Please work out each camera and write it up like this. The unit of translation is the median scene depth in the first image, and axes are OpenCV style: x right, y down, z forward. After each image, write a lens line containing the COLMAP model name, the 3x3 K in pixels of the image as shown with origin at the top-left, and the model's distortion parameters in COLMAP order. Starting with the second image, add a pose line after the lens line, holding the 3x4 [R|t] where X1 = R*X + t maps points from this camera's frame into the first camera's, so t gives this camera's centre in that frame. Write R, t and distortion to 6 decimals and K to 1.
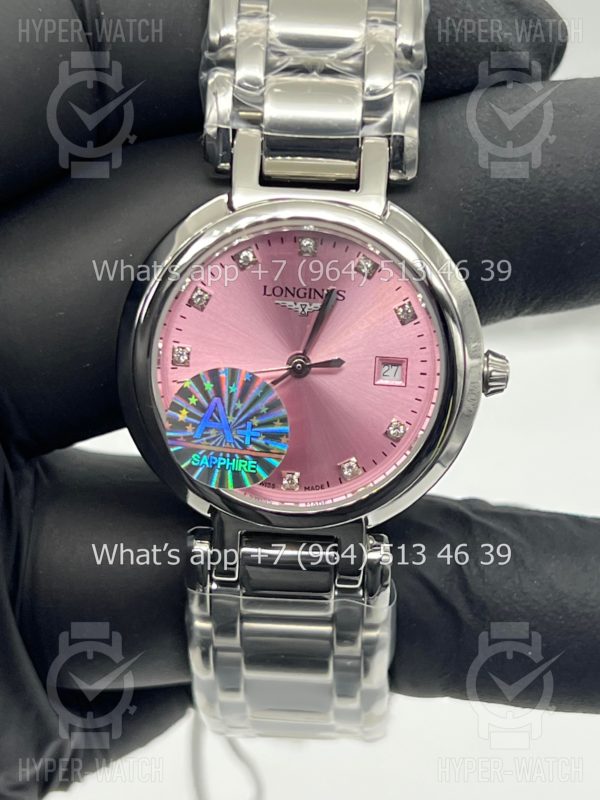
lens RADIAL K [[1814.2, 0, 301.8], [0, 1814.2, 407.3], [0, 0, 1]] dist [0.337303, 0.000000]
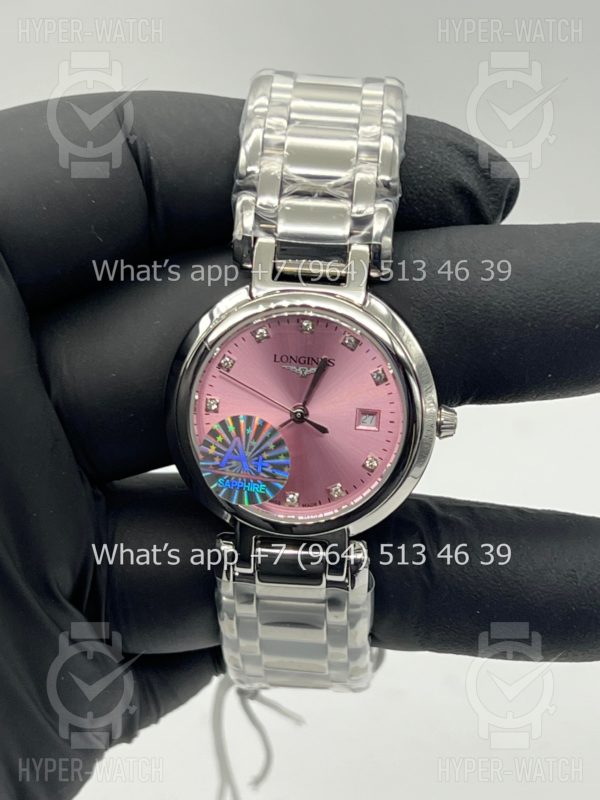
lens RADIAL K [[1814.2, 0, 304.7], [0, 1814.2, 399.1], [0, 0, 1]] dist [0.337303, 0.000000]
pose [[0.998730, 0.020359, -0.046082, 0.063957], [-0.019833, 0.999733, 0.011851, -0.049915], [0.046311, -0.010922, 0.998867, -0.341283]]
